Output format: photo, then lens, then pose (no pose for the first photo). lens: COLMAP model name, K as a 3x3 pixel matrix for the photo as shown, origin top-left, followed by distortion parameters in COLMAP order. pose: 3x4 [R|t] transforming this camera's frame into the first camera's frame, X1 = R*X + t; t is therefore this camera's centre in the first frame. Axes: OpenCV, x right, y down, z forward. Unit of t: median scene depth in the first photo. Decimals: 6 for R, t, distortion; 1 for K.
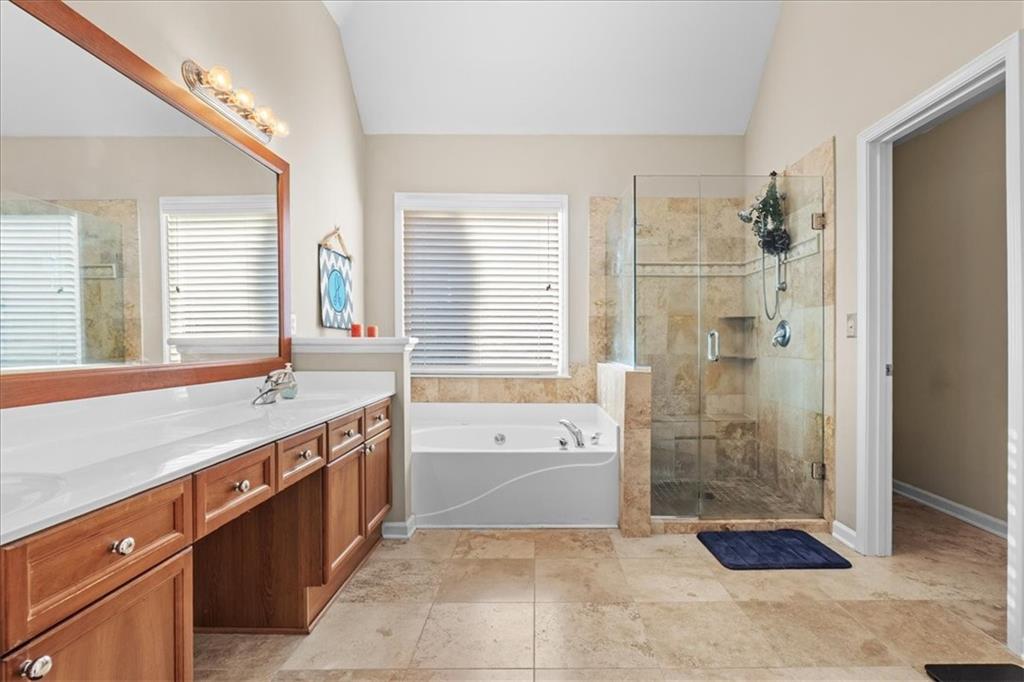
lens RADIAL K [[477.2, 0, 517.7], [0, 477.2, 343.8], [0, 0, 1]] dist [-0.004534, 0.004508]
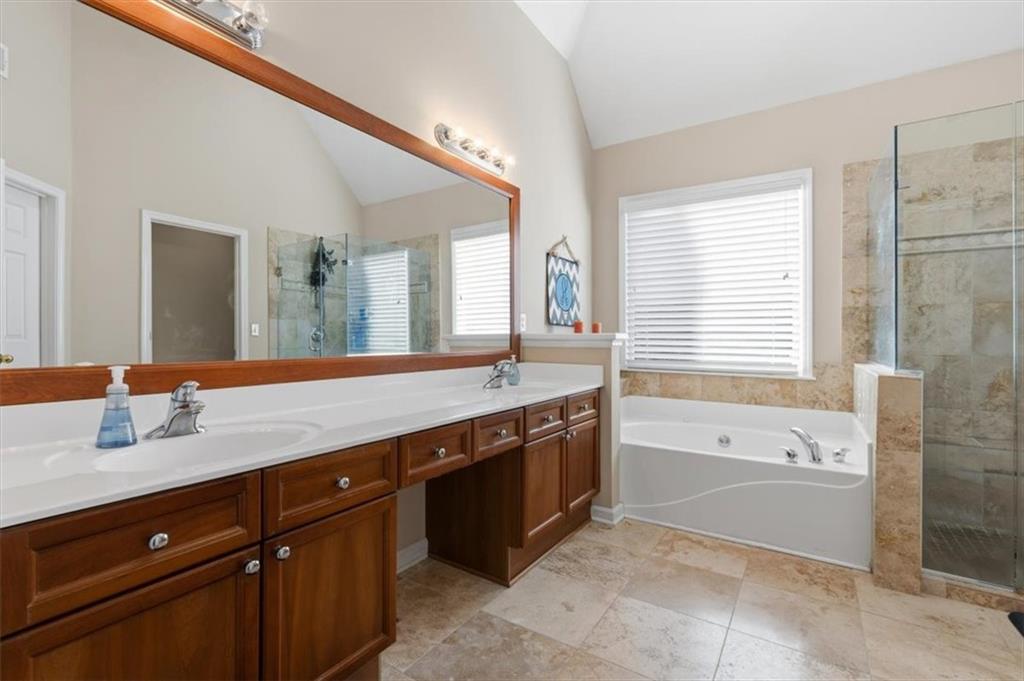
lens RADIAL K [[440.8, 0, 512.2], [0, 440.8, 334.9], [0, 0, 1]] dist [-0.008956, 0.004277]
pose [[0.846766, -0.001094, -0.531965, 0.095113], [-0.004725, 0.999943, -0.009577, 0.000738], [0.531945, 0.010623, 0.846712, 0.058231]]
